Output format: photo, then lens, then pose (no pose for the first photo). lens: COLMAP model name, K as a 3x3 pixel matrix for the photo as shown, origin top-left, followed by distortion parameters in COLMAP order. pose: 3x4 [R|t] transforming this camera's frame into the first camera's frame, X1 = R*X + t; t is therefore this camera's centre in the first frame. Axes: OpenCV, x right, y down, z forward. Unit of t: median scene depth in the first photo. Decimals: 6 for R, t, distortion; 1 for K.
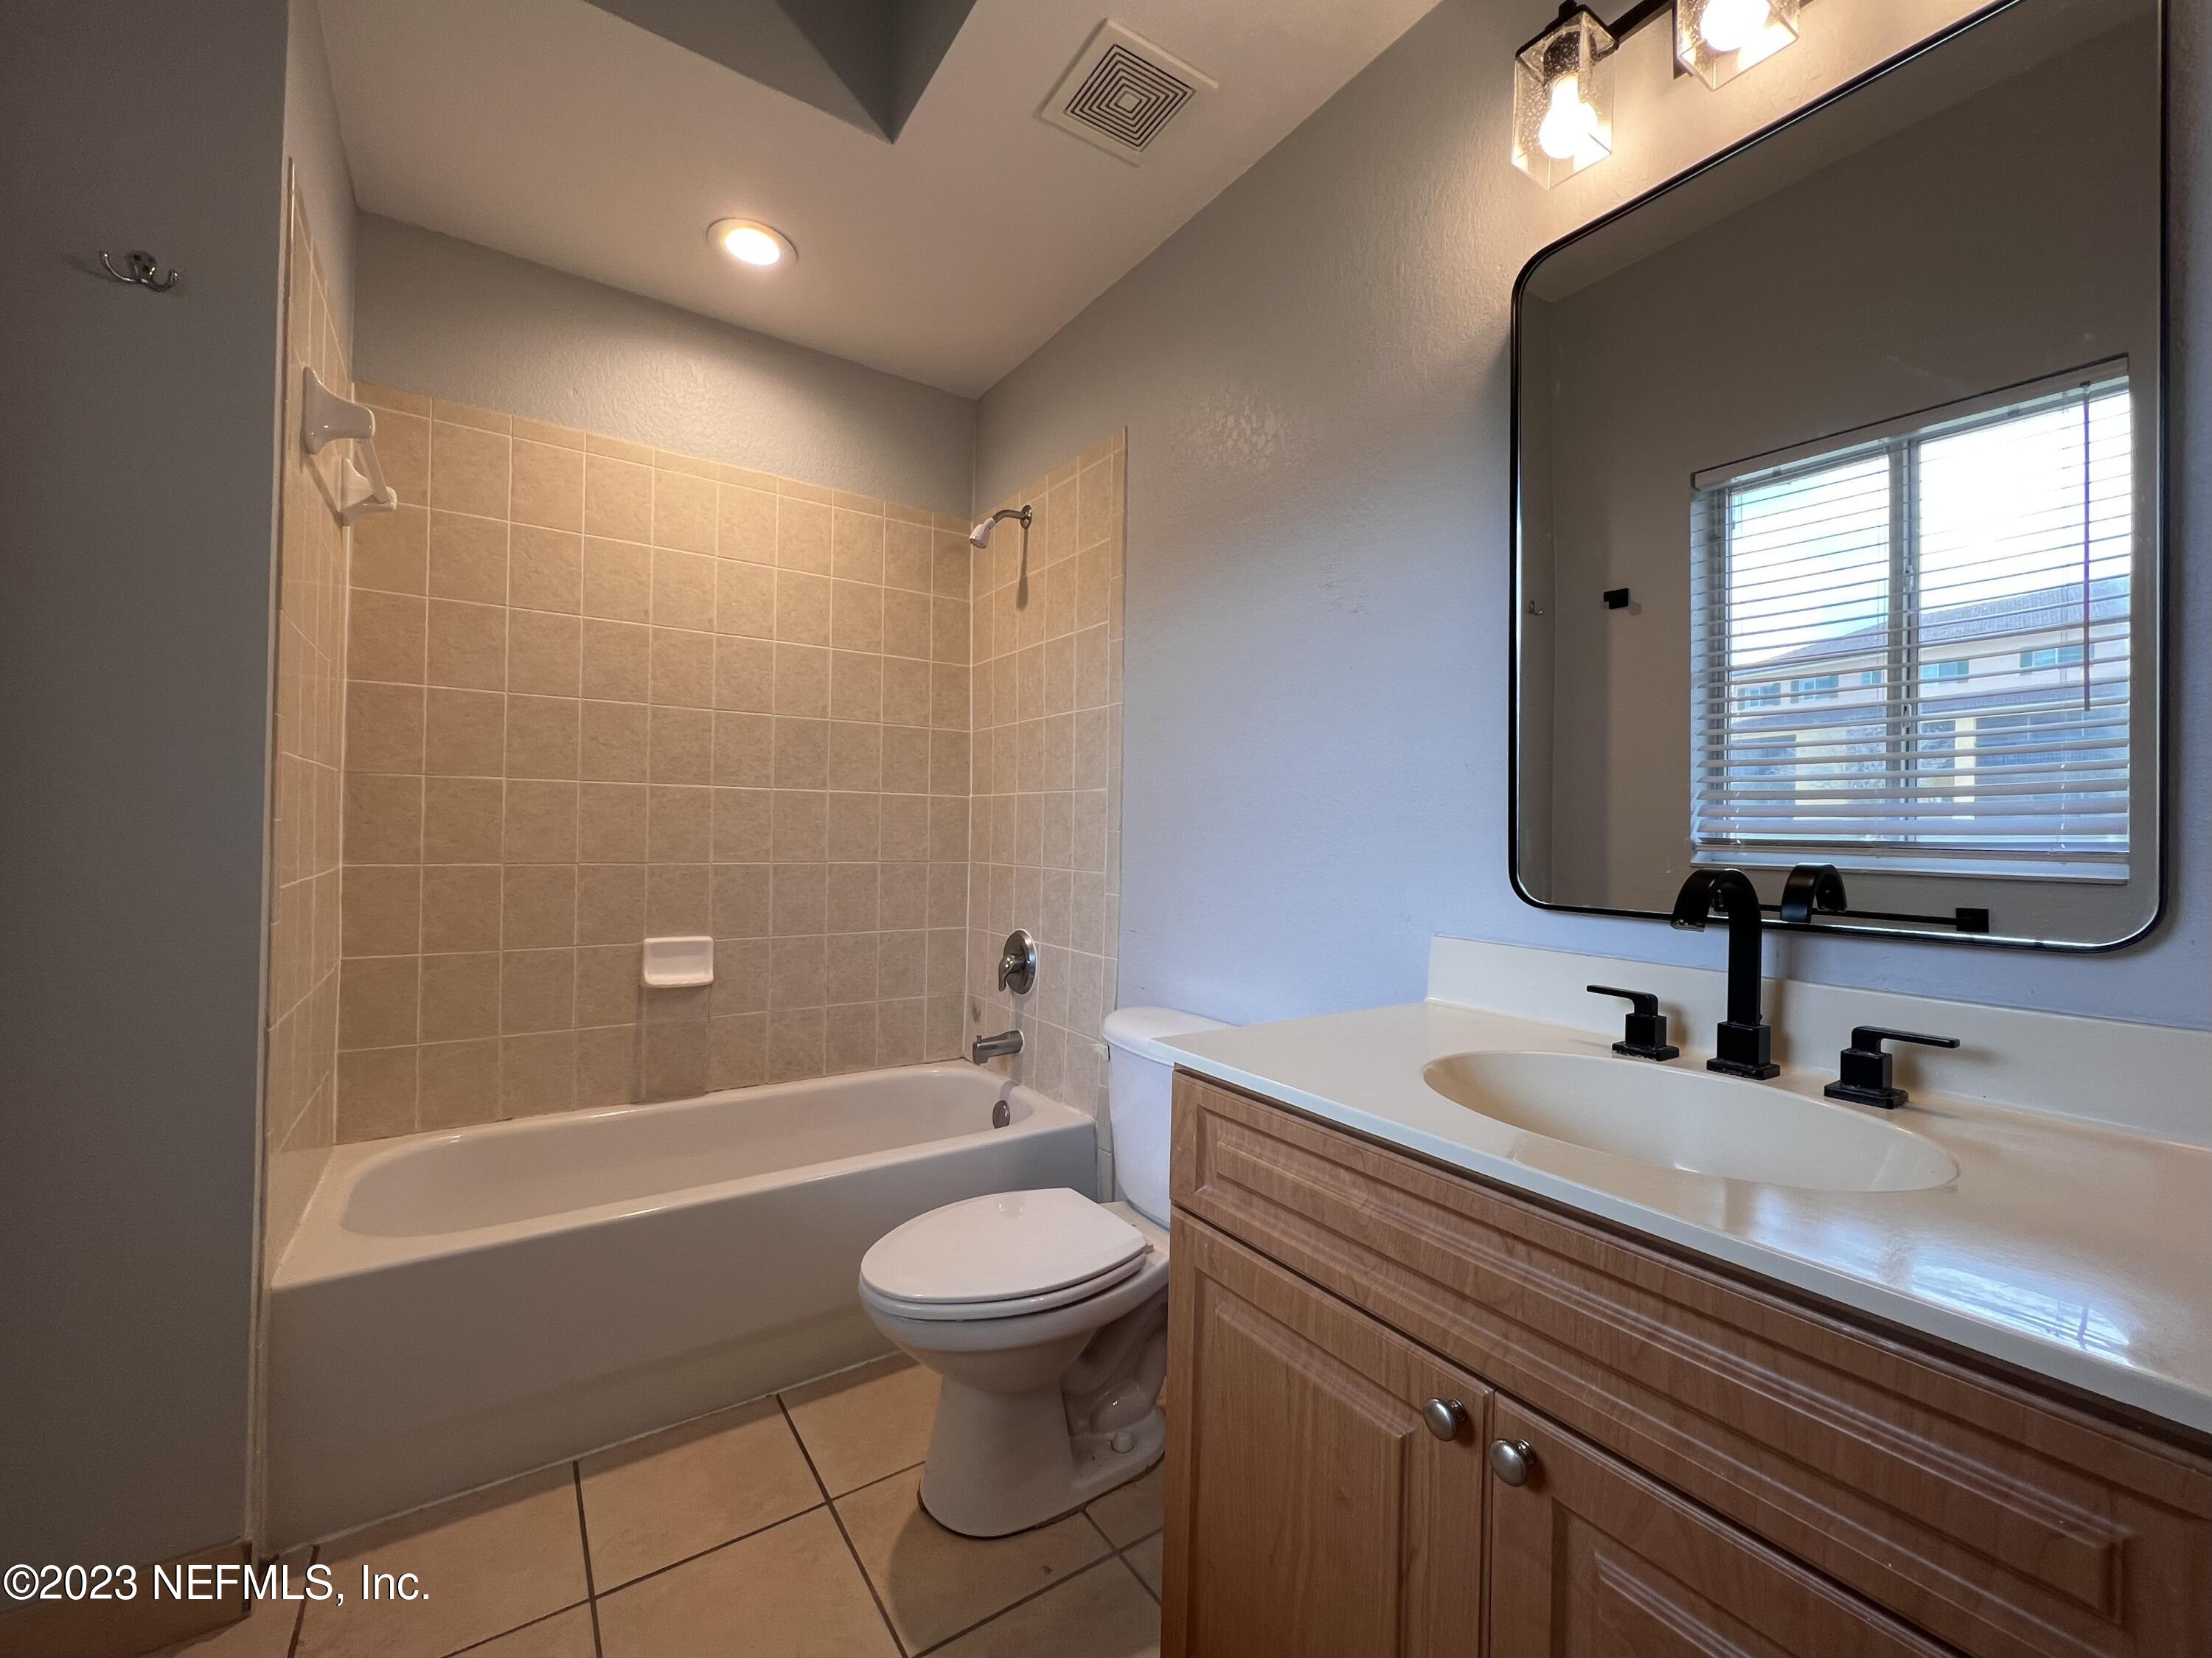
lens RADIAL K [[915.7, 0, 1105.6], [0, 915.7, 817.9], [0, 0, 1]] dist [-0.000663, 0.000876]
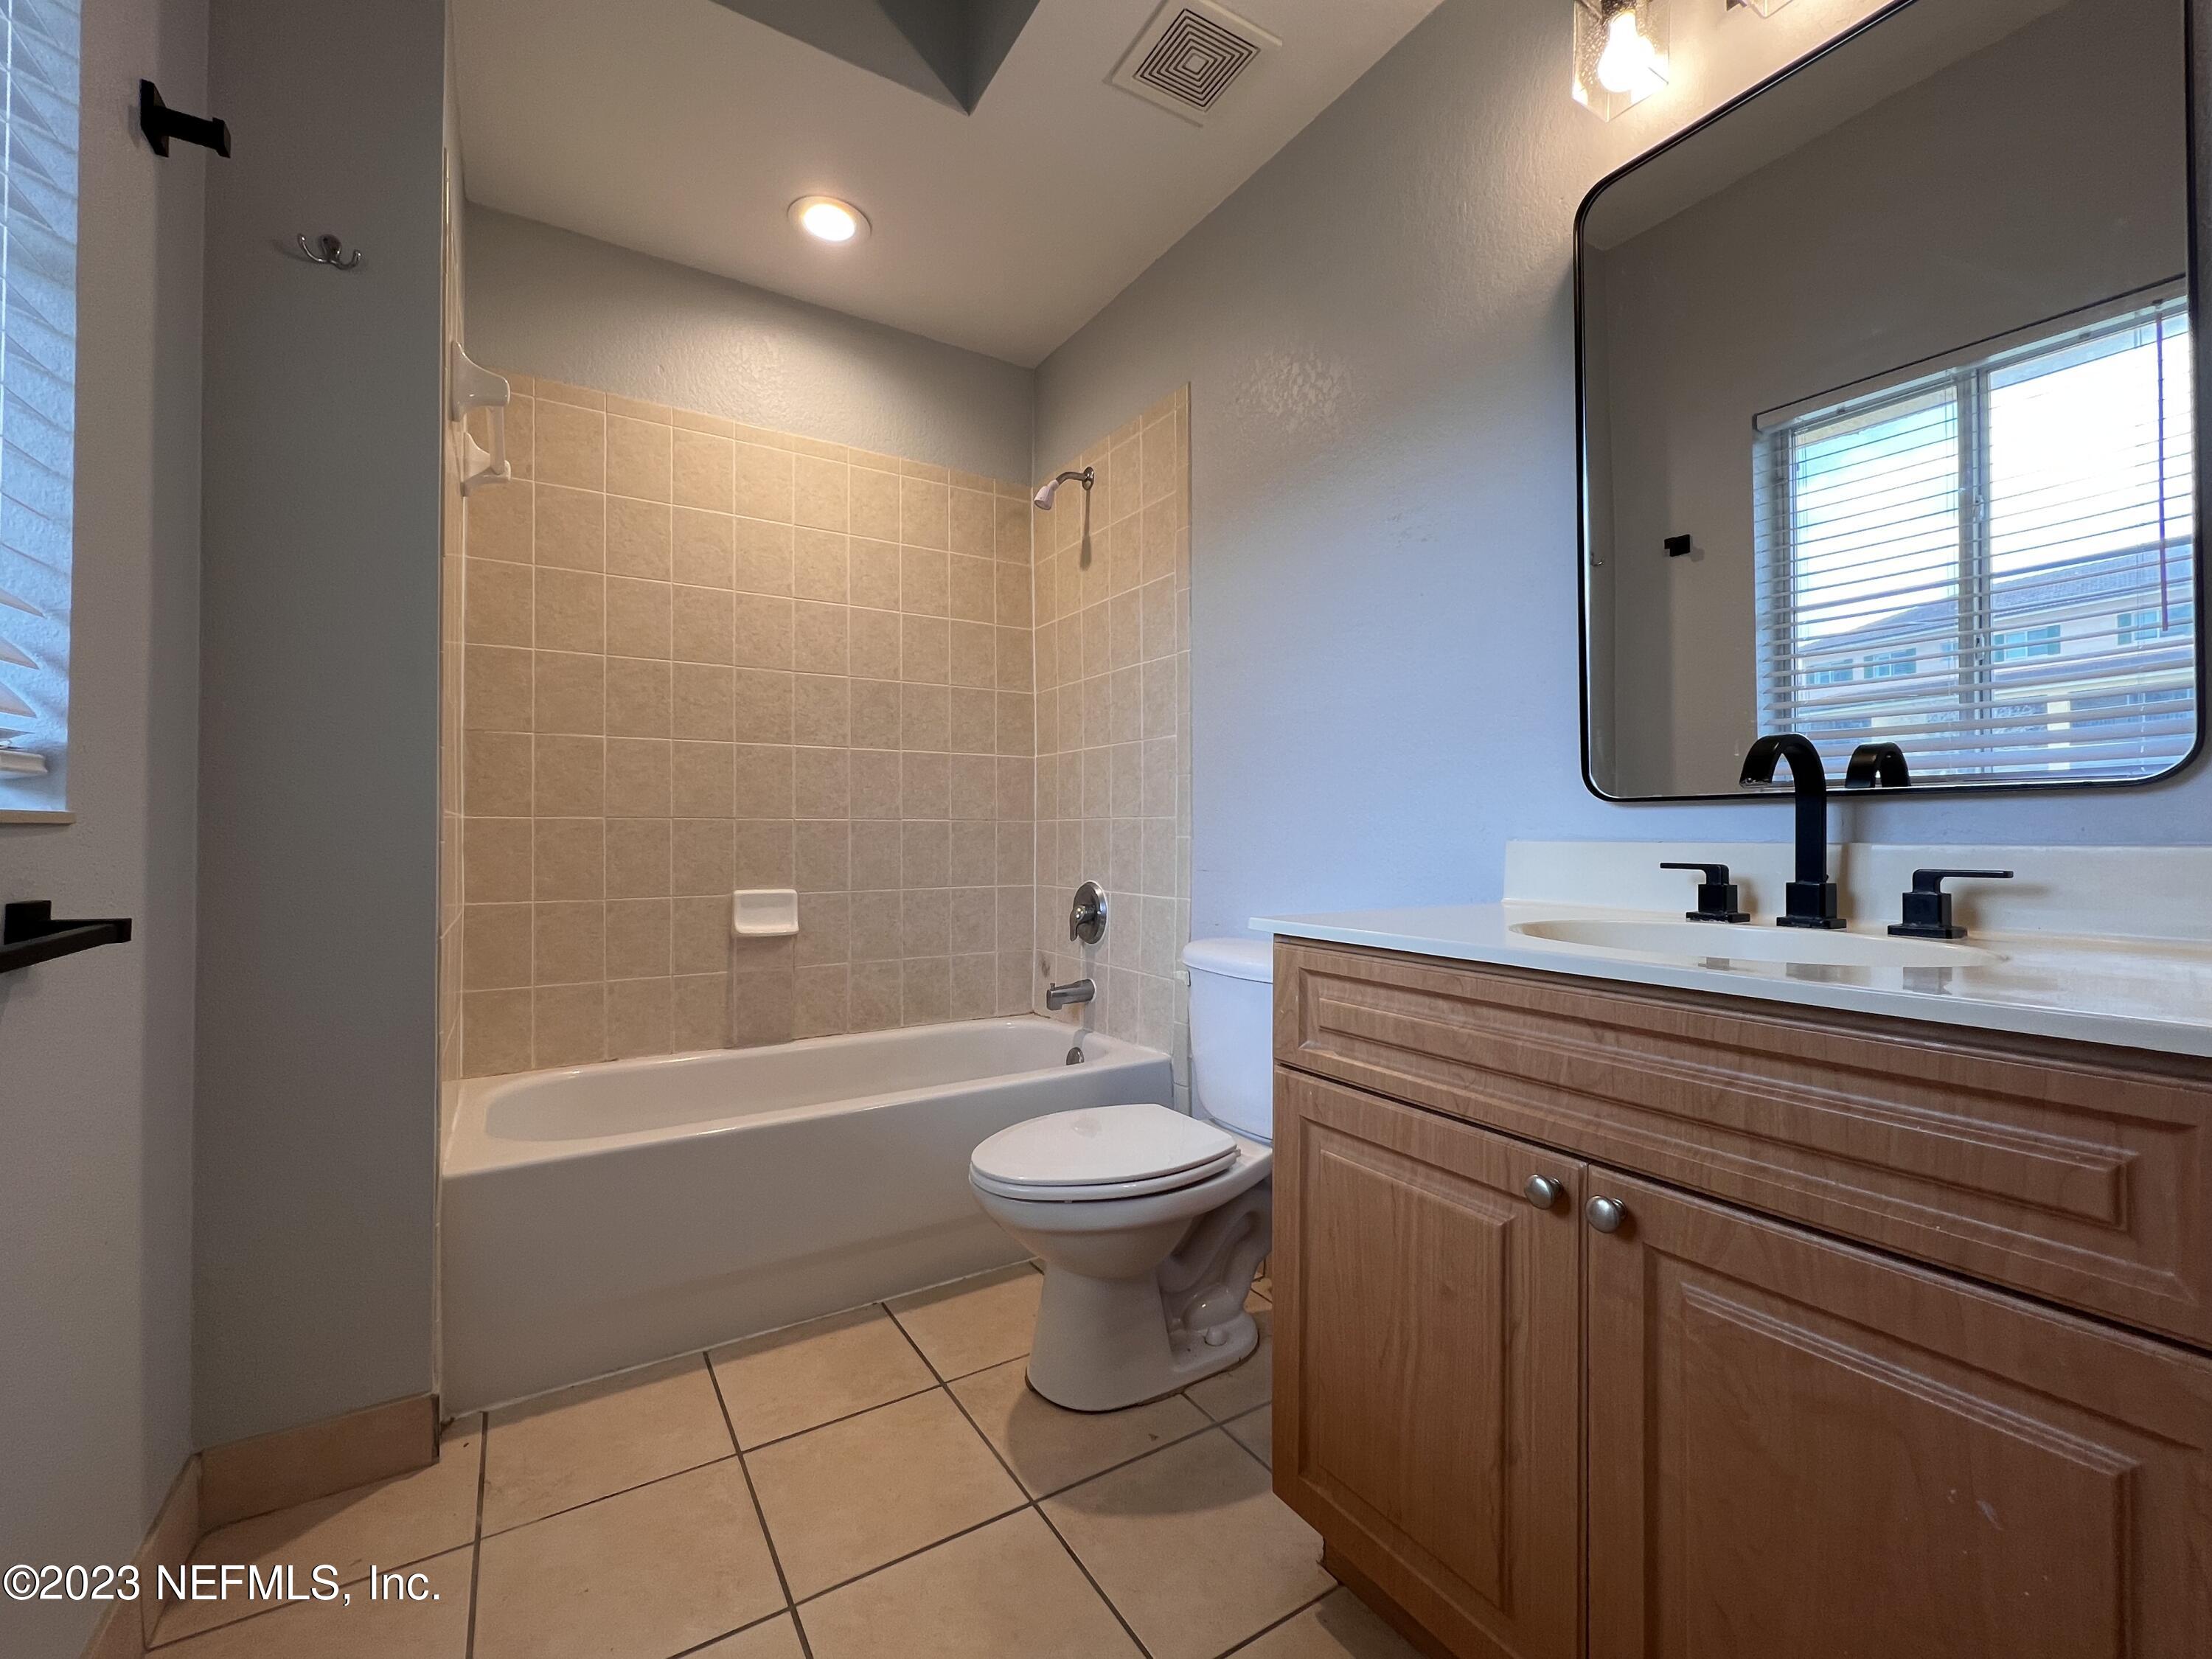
lens RADIAL K [[945.7, 0, 1103.3], [0, 945.7, 819.9], [0, 0, 1]] dist [0.000784, 0.000544]
pose [[0.999092, -0.018692, -0.038293, -0.045281], [0.018629, 0.999824, -0.001999, 0.070176], [0.038323, 0.001284, 0.999265, -0.071916]]
